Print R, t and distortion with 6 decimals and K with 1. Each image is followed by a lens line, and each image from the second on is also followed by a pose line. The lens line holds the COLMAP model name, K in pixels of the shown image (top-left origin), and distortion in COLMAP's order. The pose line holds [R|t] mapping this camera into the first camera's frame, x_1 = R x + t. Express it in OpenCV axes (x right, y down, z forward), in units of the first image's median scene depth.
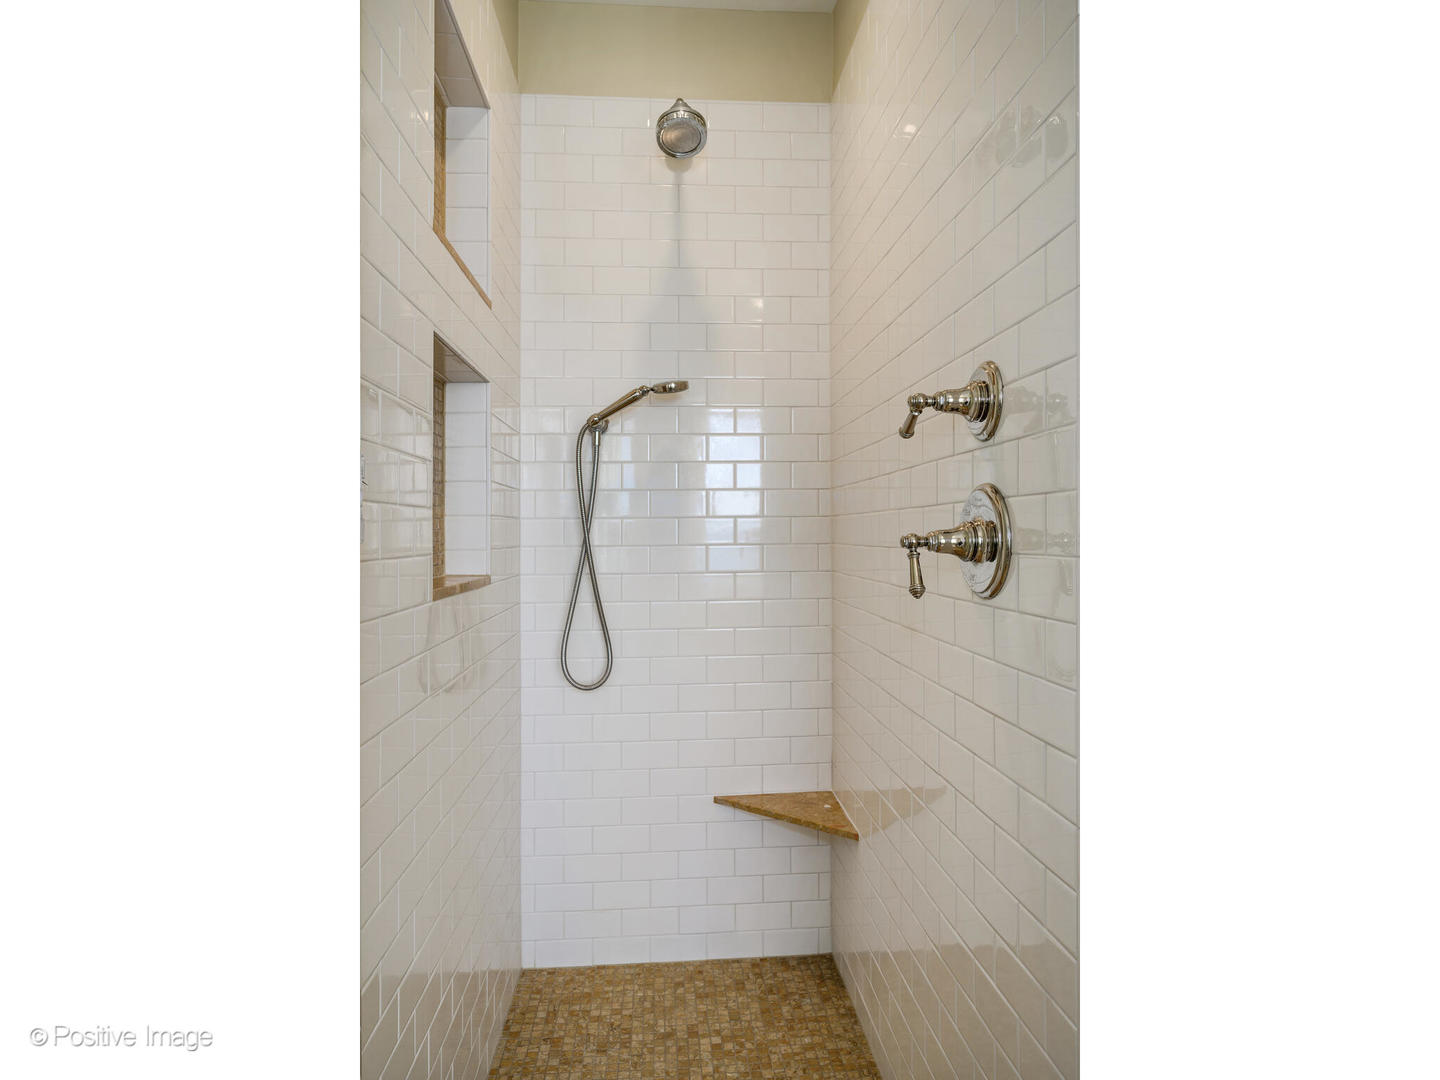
lens RADIAL K [[574.3, 0, 716.2], [0, 574.3, 536.6], [0, 0, 1]] dist [-0.003530, 0.000229]
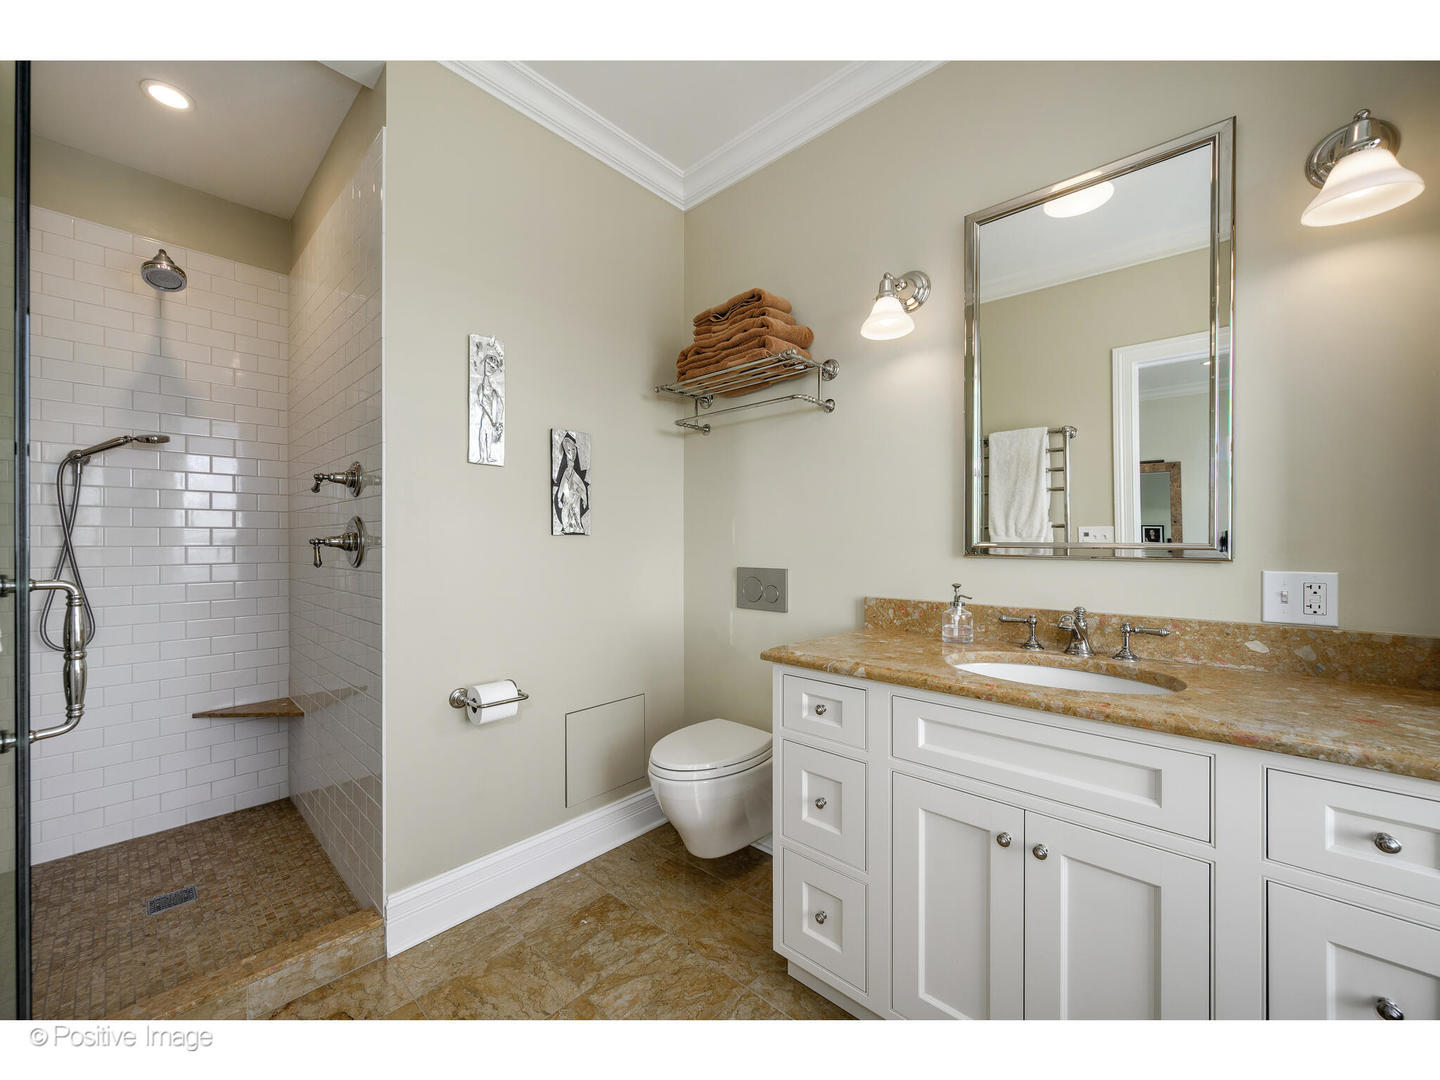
lens RADIAL K [[574.3, 0, 710.1], [0, 574.3, 550.3], [0, 0, 1]] dist [-0.003530, 0.000229]
pose [[0.743832, -0.000106, 0.668367, 0.002338], [0.002346, 0.999994, -0.002452, 0.032897], [-0.668363, 0.003391, 0.743828, -1.047644]]
